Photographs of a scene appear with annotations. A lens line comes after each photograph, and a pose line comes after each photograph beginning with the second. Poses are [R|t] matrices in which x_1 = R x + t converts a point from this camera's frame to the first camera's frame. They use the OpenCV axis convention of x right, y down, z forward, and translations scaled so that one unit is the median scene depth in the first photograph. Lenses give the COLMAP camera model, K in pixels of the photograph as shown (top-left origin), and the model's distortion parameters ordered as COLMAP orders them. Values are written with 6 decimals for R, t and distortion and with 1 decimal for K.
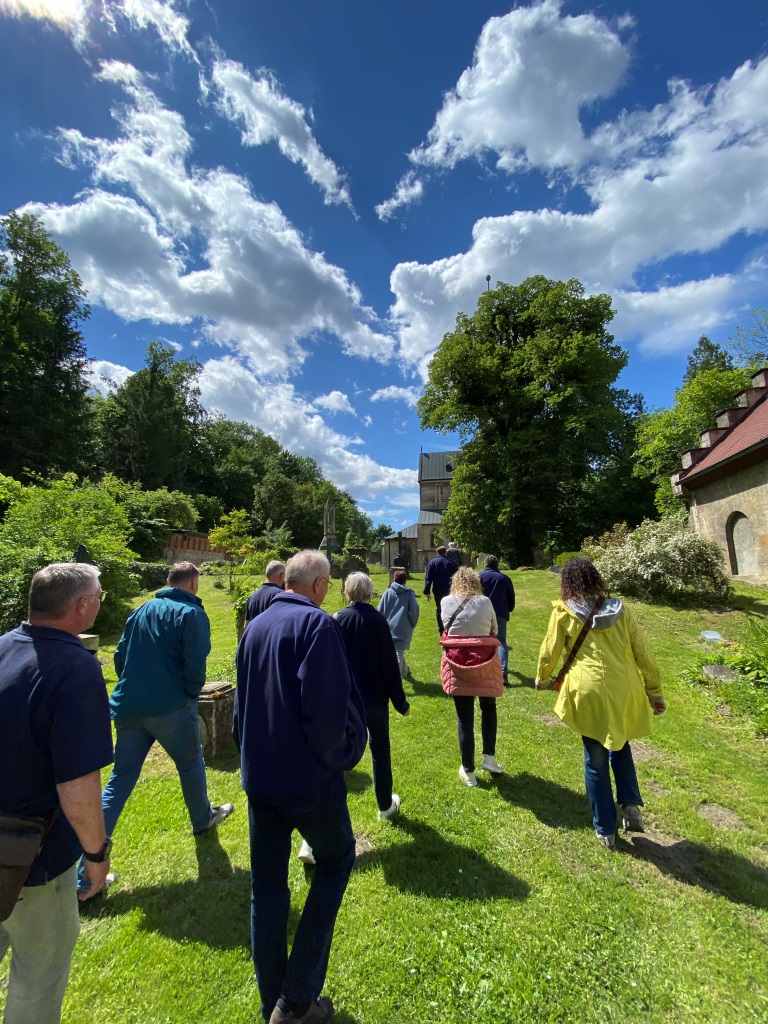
lens RADIAL K [[405.7, 0, 384.0], [0, 405.7, 512.0], [0, 0, 1]] dist [0.001315, 0.000047]
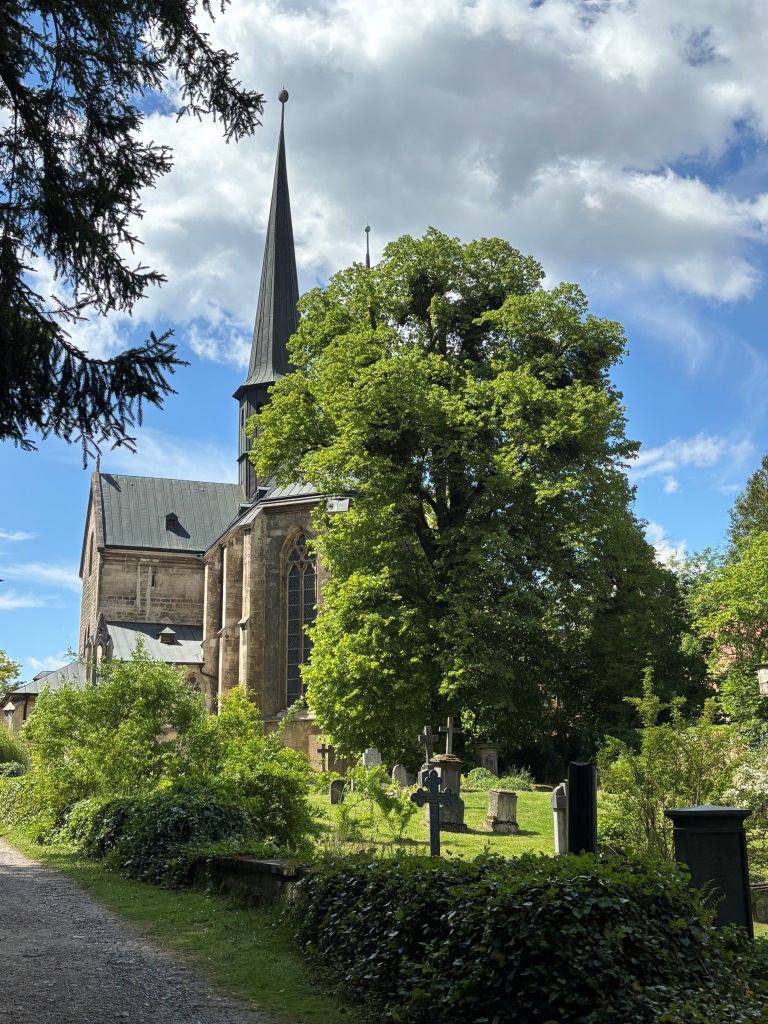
lens RADIAL K [[1182.5, 0, 384.0], [0, 1182.5, 512.0], [0, 0, 1]] dist [0.001228, 0.003928]
pose [[0.877009, 0.112698, 0.467071, -0.321499], [-0.077613, 0.992565, -0.093762, -0.036621], [-0.474165, 0.045979, 0.879235, -0.219550]]
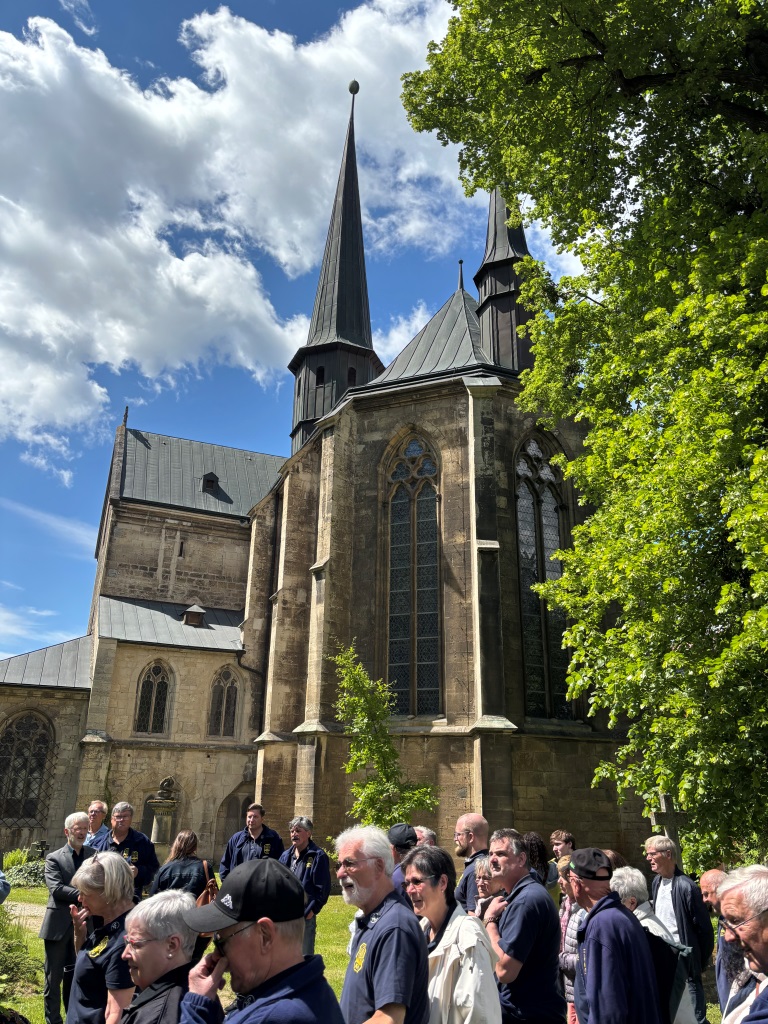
lens RADIAL K [[771.8, 0, 384.0], [0, 771.8, 512.0], [0, 0, 1]] dist [-0.003581, -0.001586]
pose [[0.851732, 0.207251, 0.481248, -0.022405], [-0.108379, 0.968272, -0.225176, 0.060262], [-0.512646, 0.139632, 0.847170, 0.630898]]
